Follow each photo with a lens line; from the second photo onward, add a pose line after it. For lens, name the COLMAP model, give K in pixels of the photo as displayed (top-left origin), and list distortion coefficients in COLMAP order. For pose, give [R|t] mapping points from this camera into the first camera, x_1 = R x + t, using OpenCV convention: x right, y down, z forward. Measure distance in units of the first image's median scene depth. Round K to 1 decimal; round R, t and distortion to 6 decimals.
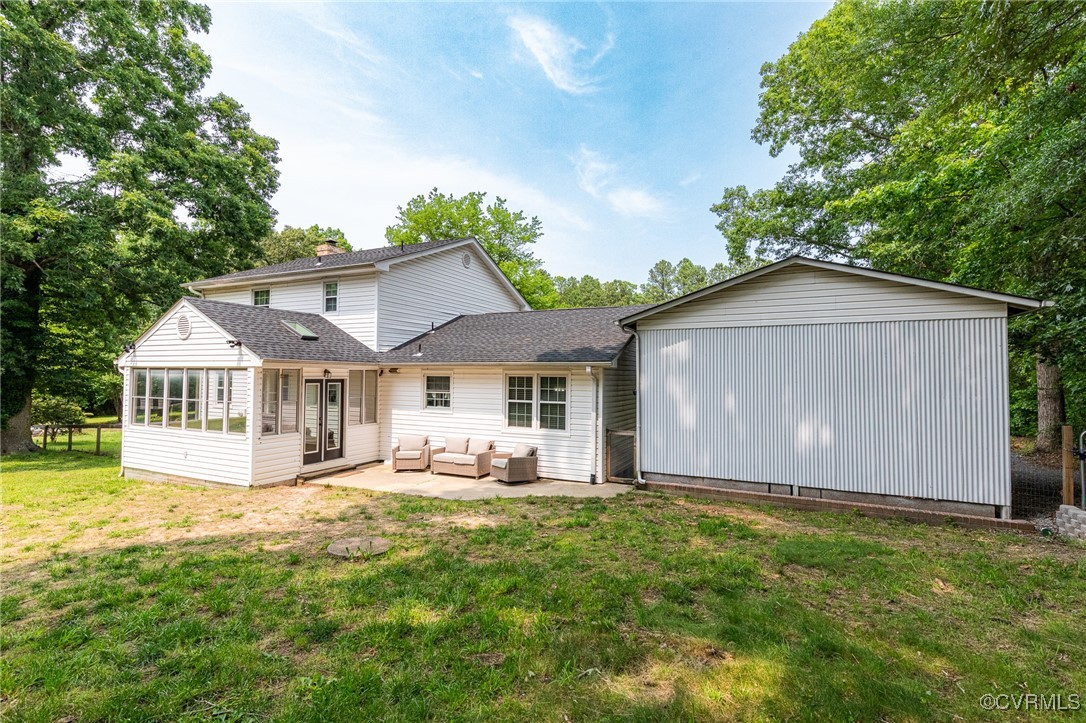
lens RADIAL K [[498.0, 0, 543.0], [0, 498.0, 361.5], [0, 0, 1]] dist [-0.001262, -0.000651]
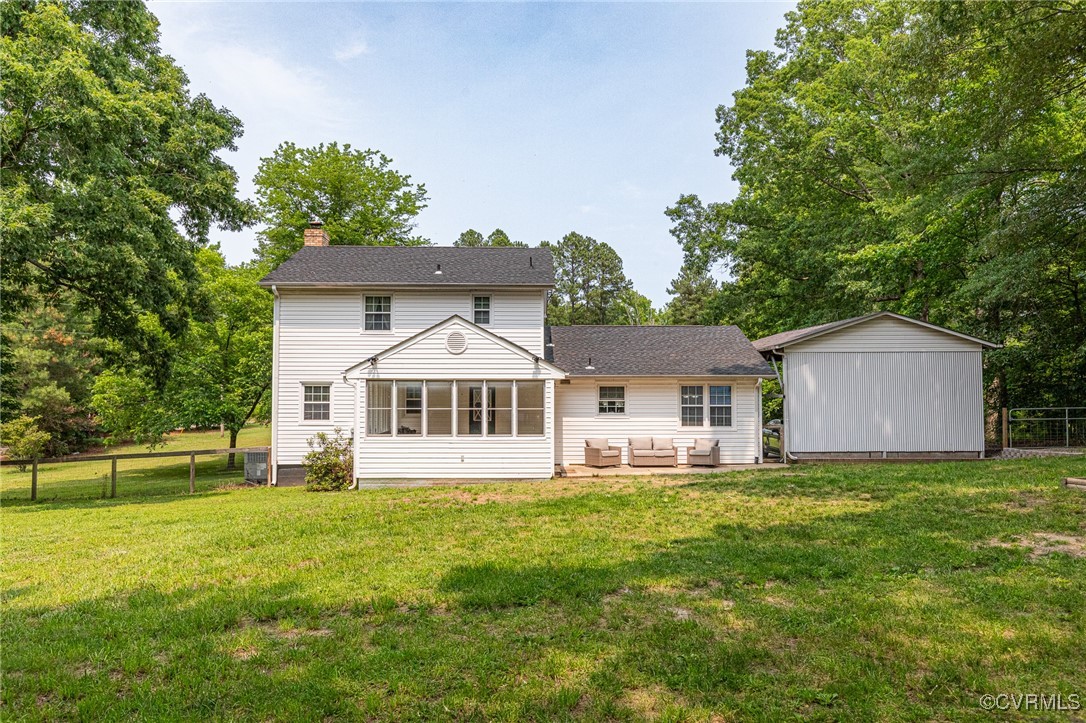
lens RADIAL K [[752.6, 0, 584.9], [0, 752.6, 361.3], [0, 0, 1]] dist [-0.039984, 0.001009]
pose [[0.892504, 0.008475, 0.450960, -1.140427], [-0.004464, 0.999940, -0.009957, -0.012081], [-0.451017, 0.006874, 0.892489, -0.569292]]
